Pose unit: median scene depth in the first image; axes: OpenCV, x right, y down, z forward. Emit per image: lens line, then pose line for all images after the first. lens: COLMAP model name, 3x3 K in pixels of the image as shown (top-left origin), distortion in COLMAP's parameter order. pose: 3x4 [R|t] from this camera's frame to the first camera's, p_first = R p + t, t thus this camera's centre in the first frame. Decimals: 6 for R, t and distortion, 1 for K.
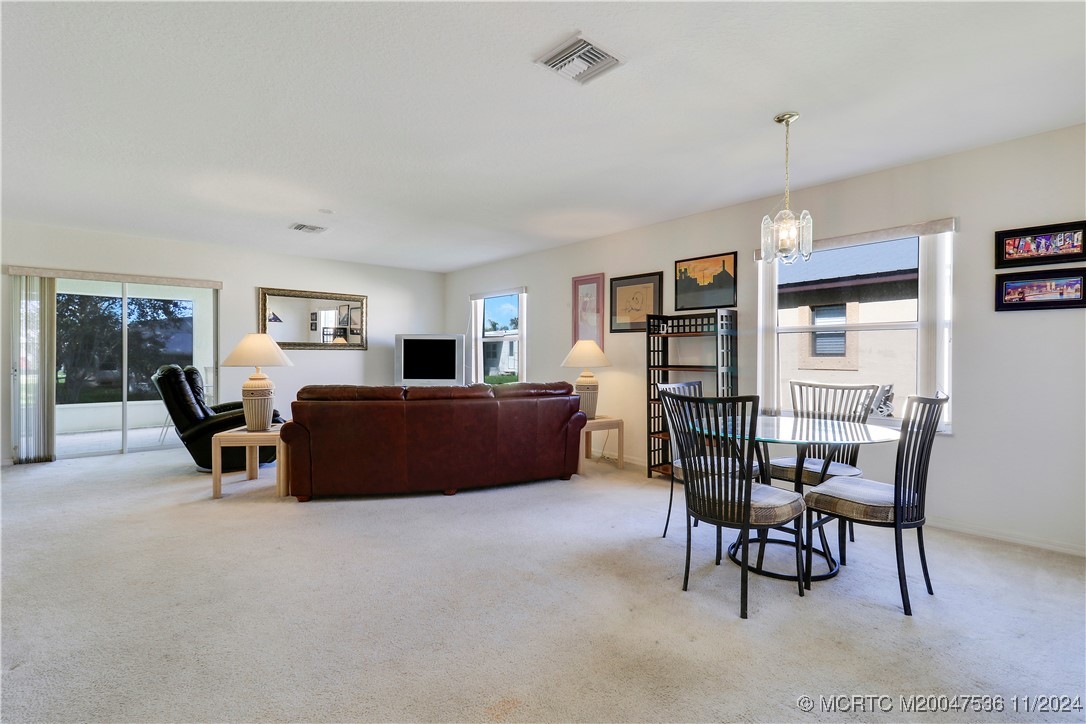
lens RADIAL K [[516.1, 0, 544.3], [0, 516.1, 356.1], [0, 0, 1]] dist [-0.000397, -0.000321]
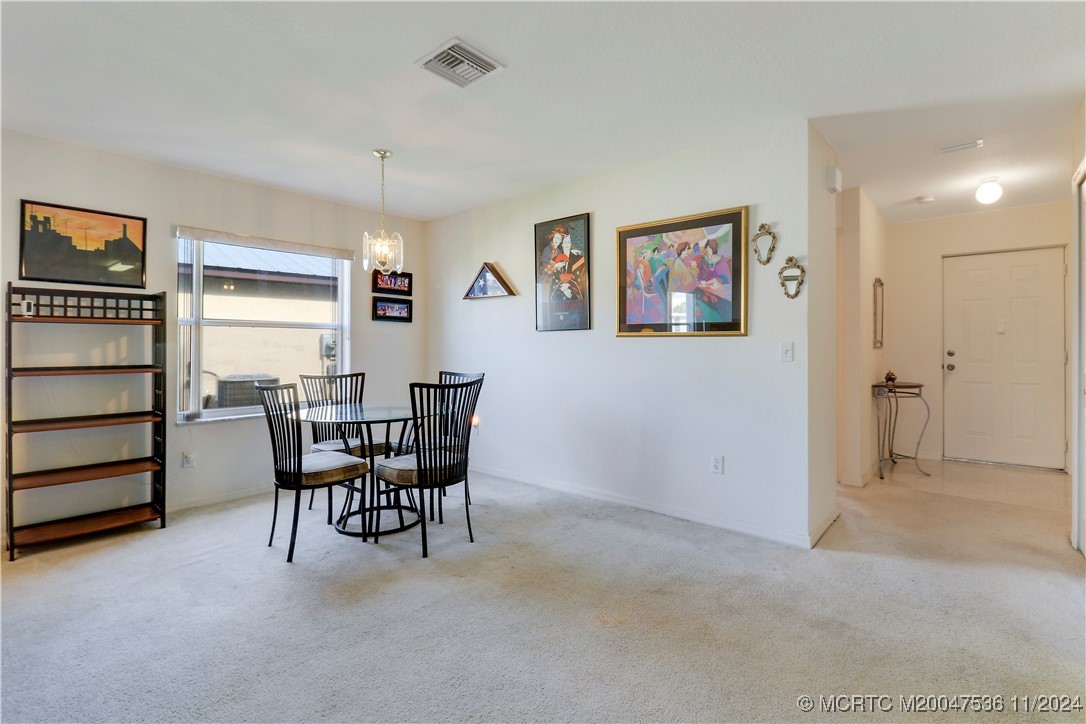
lens RADIAL K [[523.9, 0, 541.6], [0, 523.9, 350.0], [0, 0, 1]] dist [0.002398, -0.011838]
pose [[-0.171655, 0.002072, 0.985155, -0.474767], [0.012002, 0.999928, -0.000012, 0.004124], [-0.985084, 0.011821, -0.171668, 0.504633]]
